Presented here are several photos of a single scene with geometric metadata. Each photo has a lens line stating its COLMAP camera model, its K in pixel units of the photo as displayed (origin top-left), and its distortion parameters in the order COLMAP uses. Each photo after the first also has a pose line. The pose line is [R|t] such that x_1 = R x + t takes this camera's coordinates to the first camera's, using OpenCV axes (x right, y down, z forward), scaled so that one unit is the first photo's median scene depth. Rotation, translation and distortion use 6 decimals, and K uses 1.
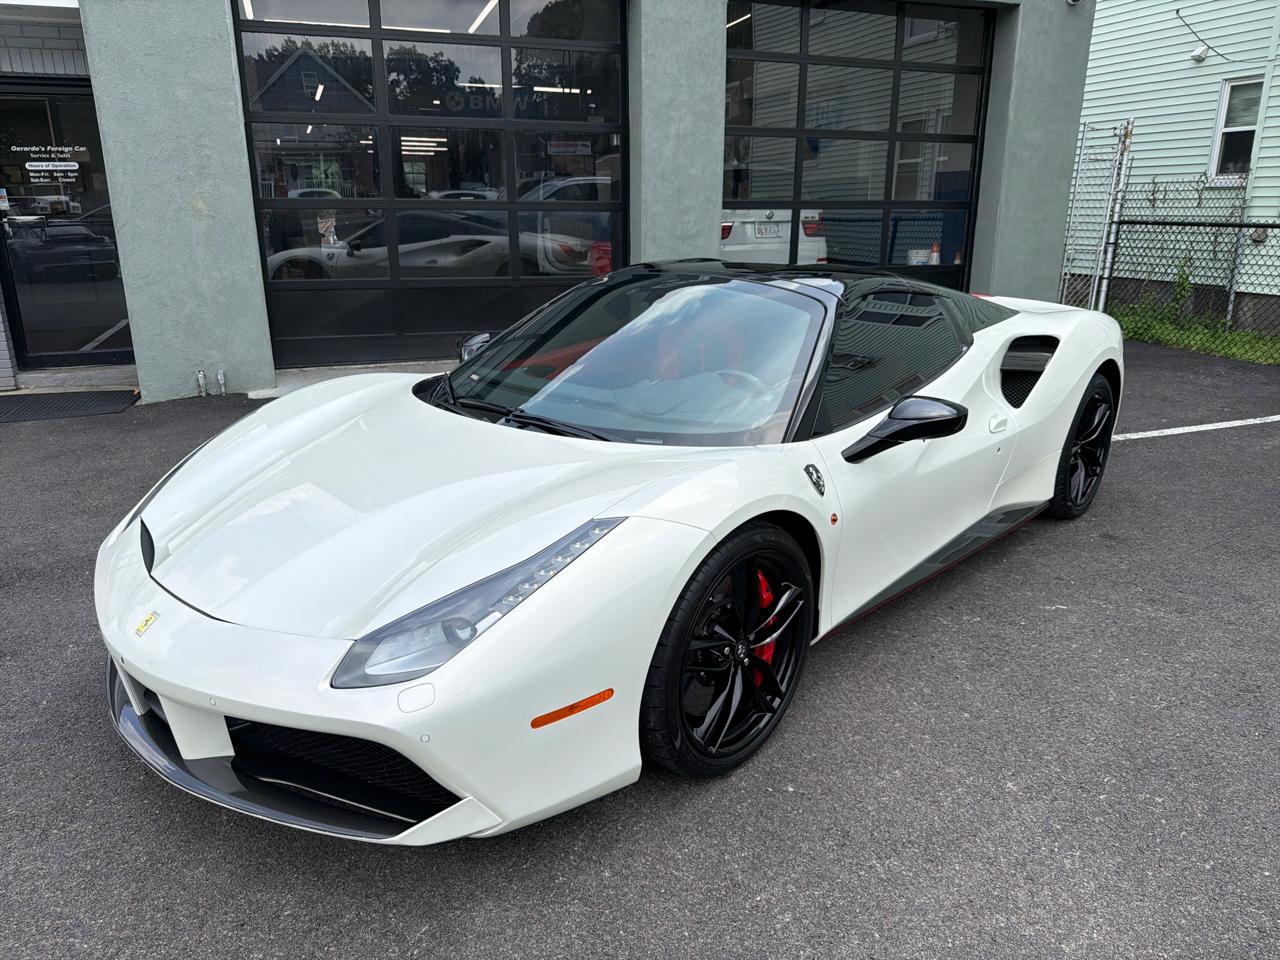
lens RADIAL K [[919.9, 0, 642.6], [0, 919.9, 474.8], [0, 0, 1]] dist [-0.000153, -0.010581]
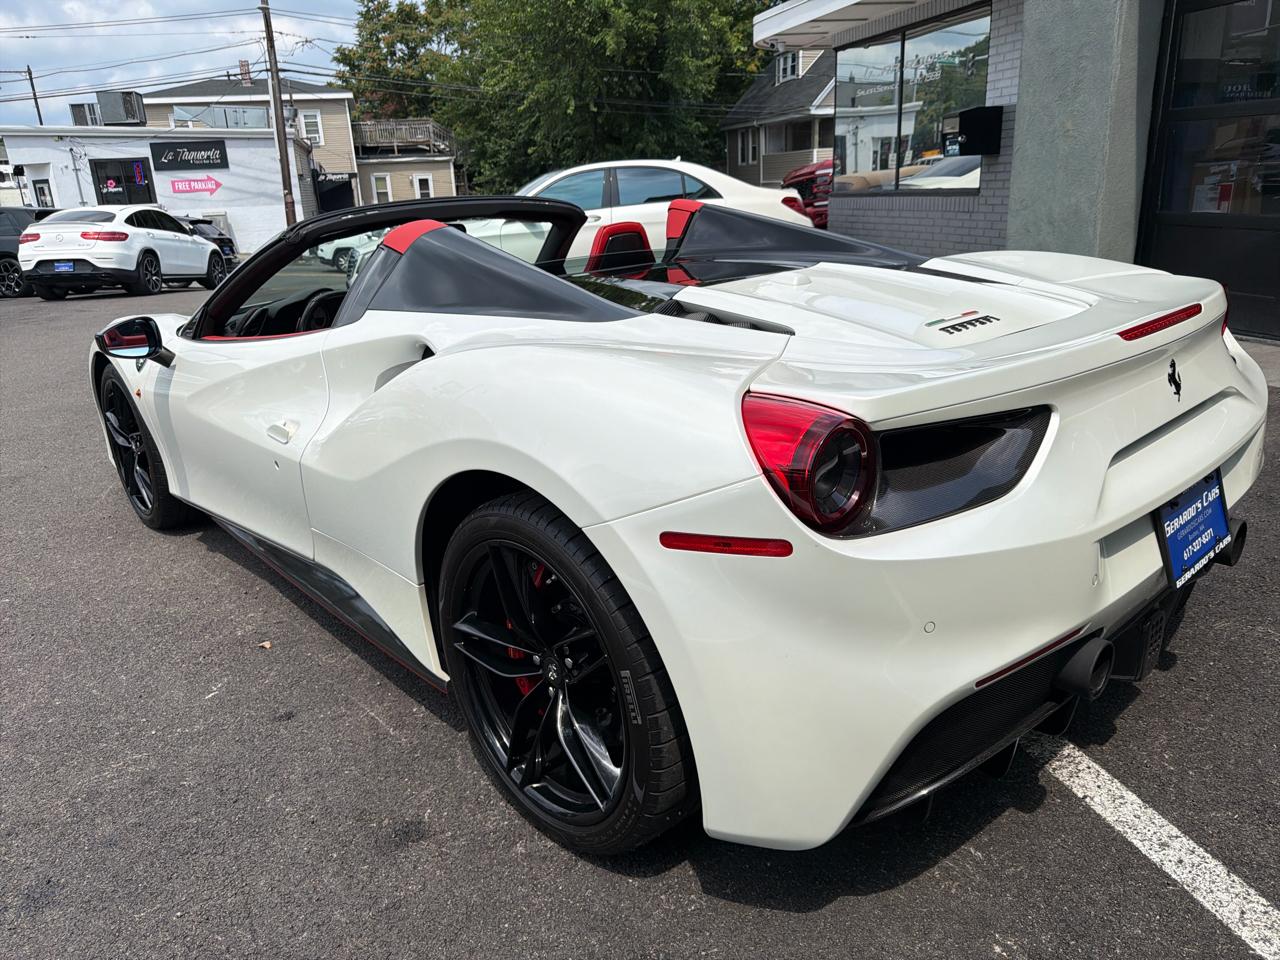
lens RADIAL K [[916.8, 0, 636.3], [0, 916.8, 480.1], [0, 0, 1]] dist [0.003849, -0.014123]
pose [[-0.090094, 0.313994, -0.945141, 0.548854], [-0.233706, 0.915836, 0.326536, -0.165271], [0.968124, 0.250305, -0.009129, 0.676884]]
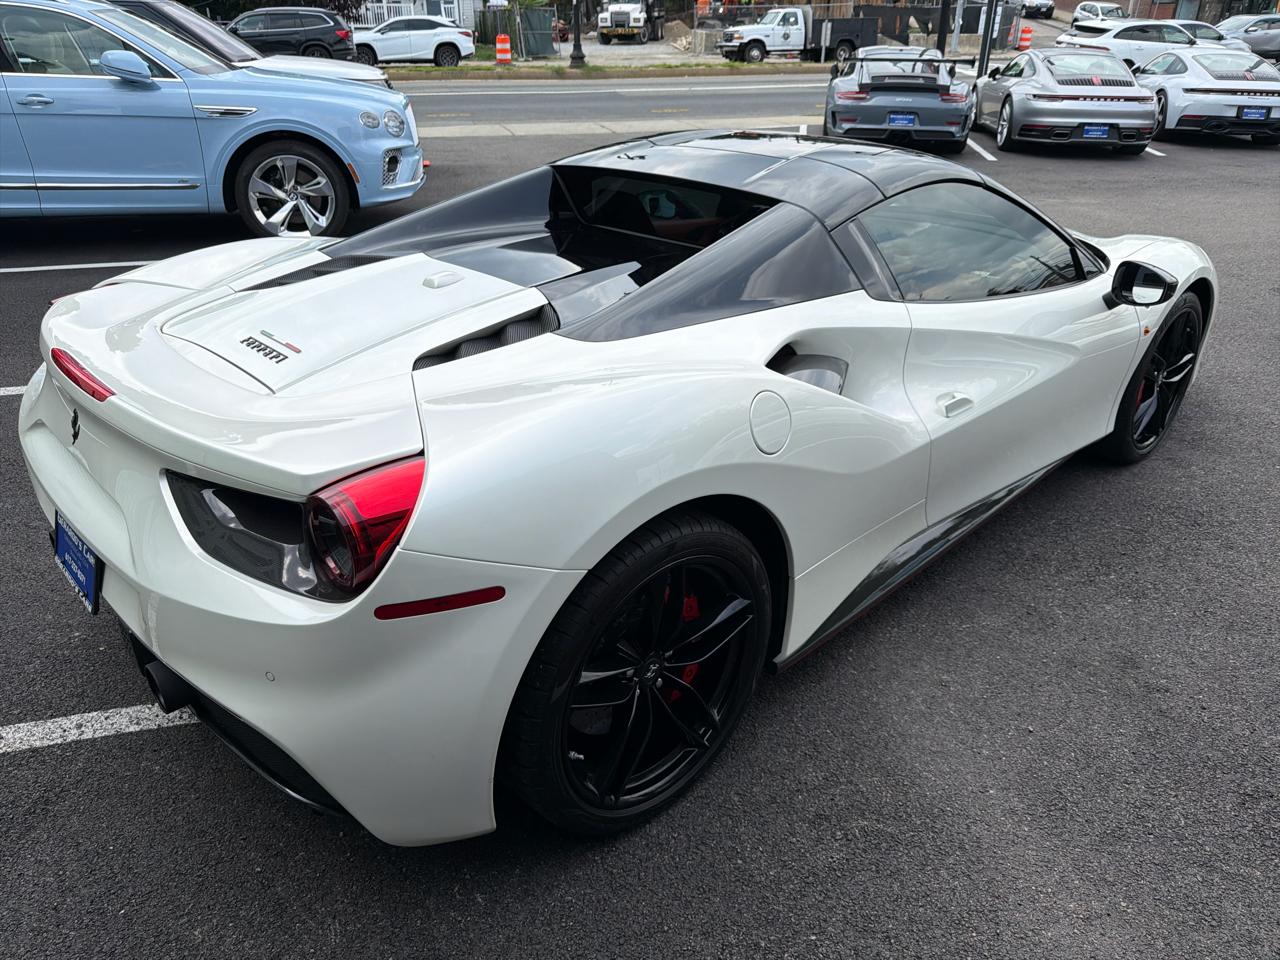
lens RADIAL K [[912.5, 0, 641.8], [0, 912.5, 482.0], [0, 0, 1]] dist [0.009796, -0.019458]
pose [[-0.996689, -0.036118, 0.072845, 0.088793], [0.023660, 0.728319, 0.684830, -0.319704], [-0.077789, 0.684286, -0.725053, 1.015930]]
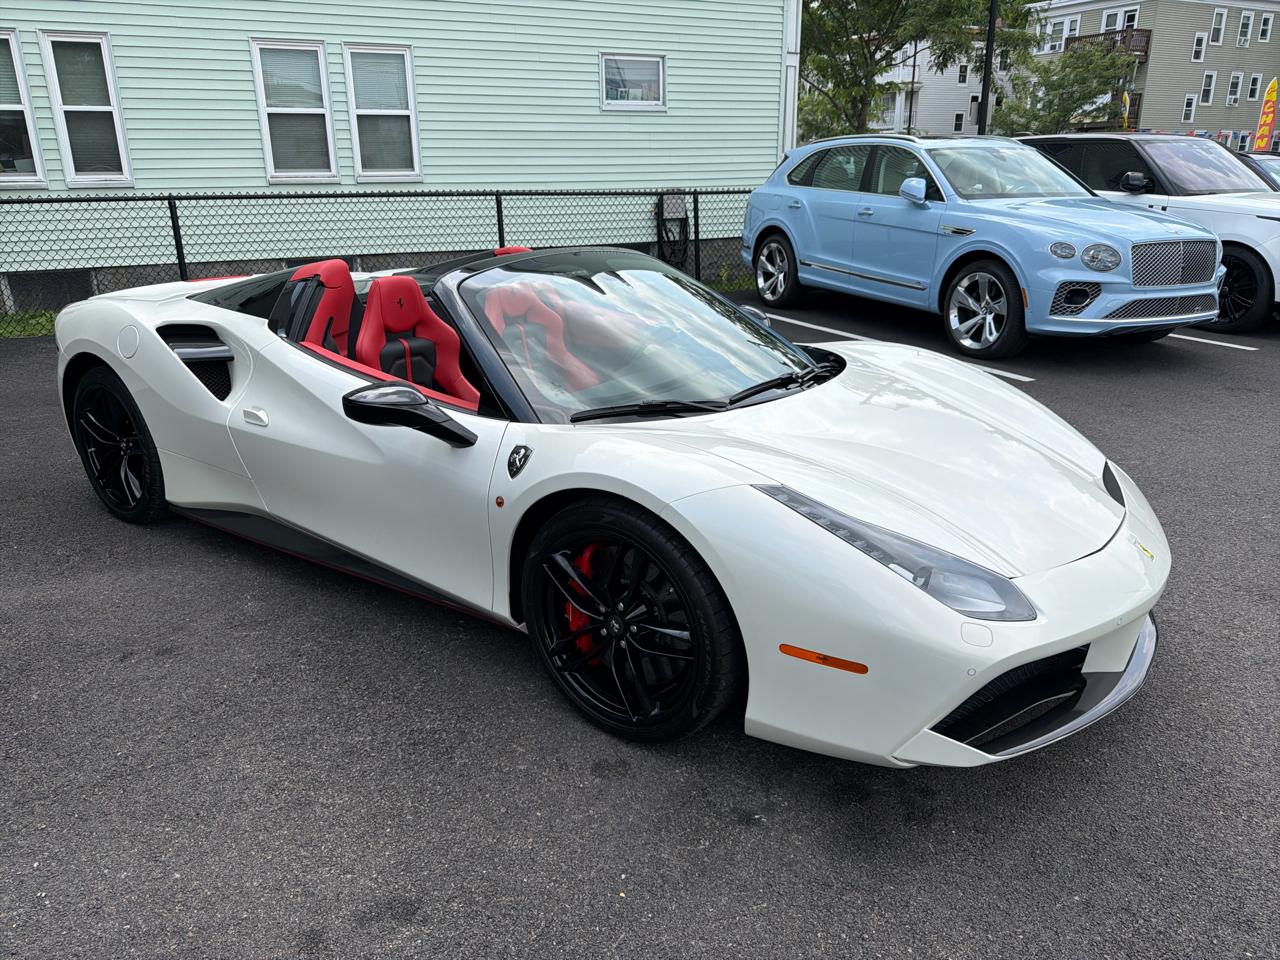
lens RADIAL K [[912.5, 0, 641.8], [0, 912.5, 482.0], [0, 0, 1]] dist [0.009796, -0.019458]
pose [[-0.112751, -0.319352, 0.940905, -0.507991], [0.290141, 0.895091, 0.338571, -0.162311], [-0.950319, 0.311169, -0.008265, 0.533579]]
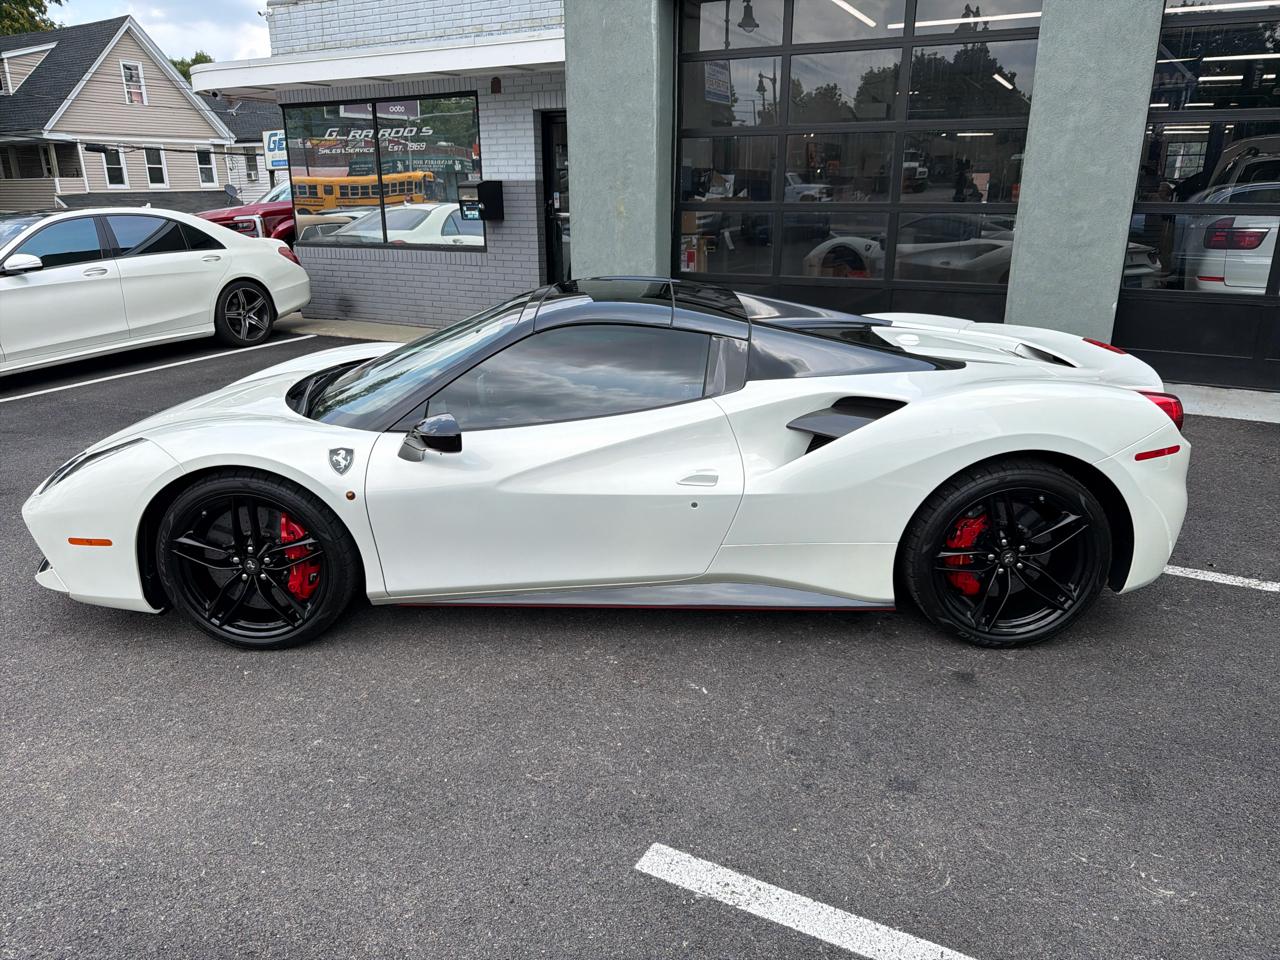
lens RADIAL K [[902.3, 0, 637.9], [0, 902.3, 482.8], [0, 0, 1]] dist [0.072711, -0.113646]
pose [[0.659244, 0.228998, -0.716211, 0.528552], [-0.208848, 0.970784, 0.118157, -0.076773], [0.722343, 0.071685, 0.687809, 0.174006]]
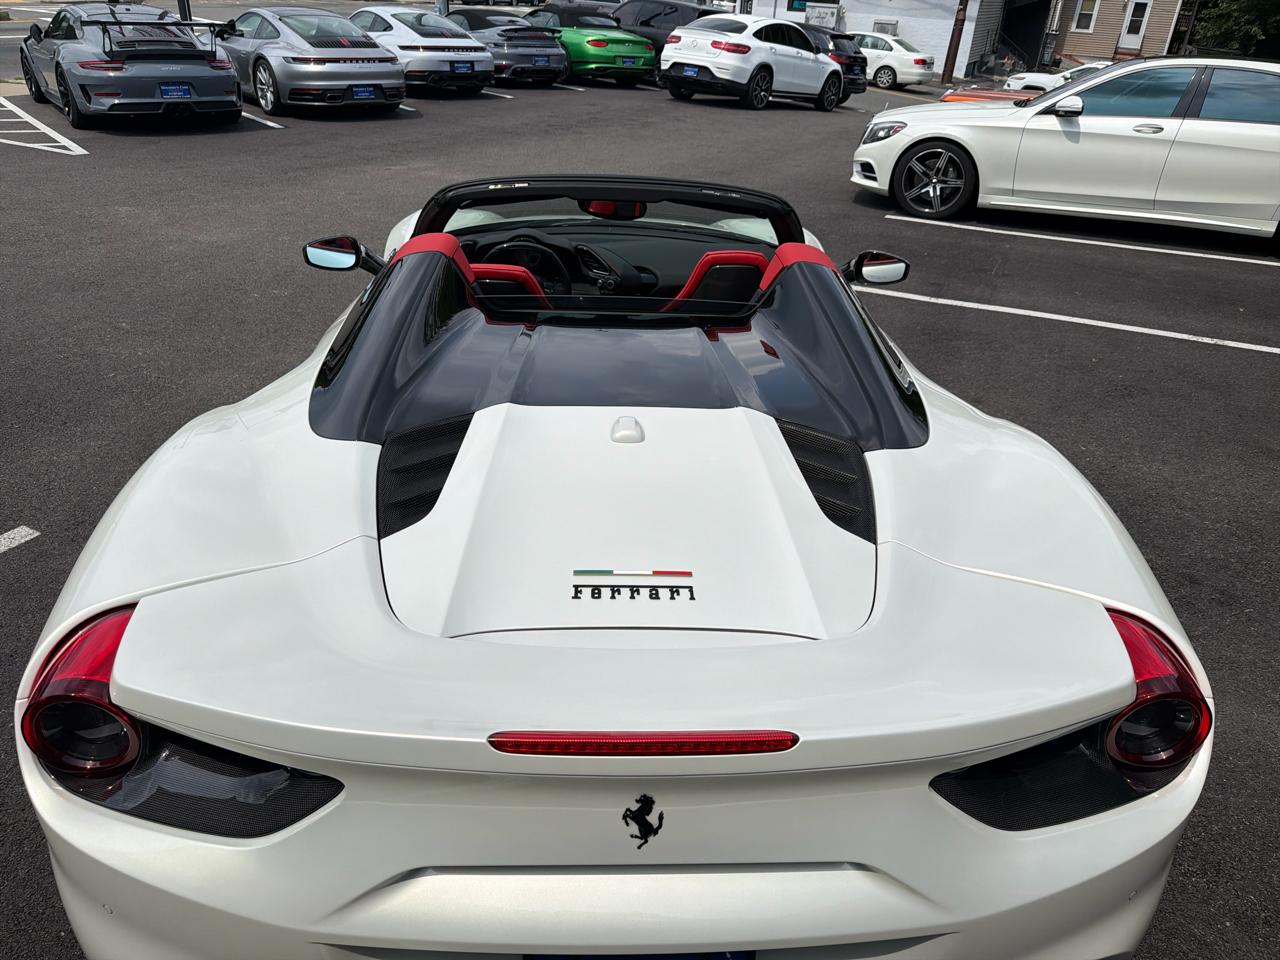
lens RADIAL K [[914.5, 0, 638.0], [0, 914.5, 472.7], [0, 0, 1]] dist [0.013297, -0.022221]
pose [[-0.711533, 0.304536, -0.633229, 0.380295], [-0.242787, 0.739135, 0.628278, -0.308888], [0.659375, 0.600780, -0.451982, 0.852685]]
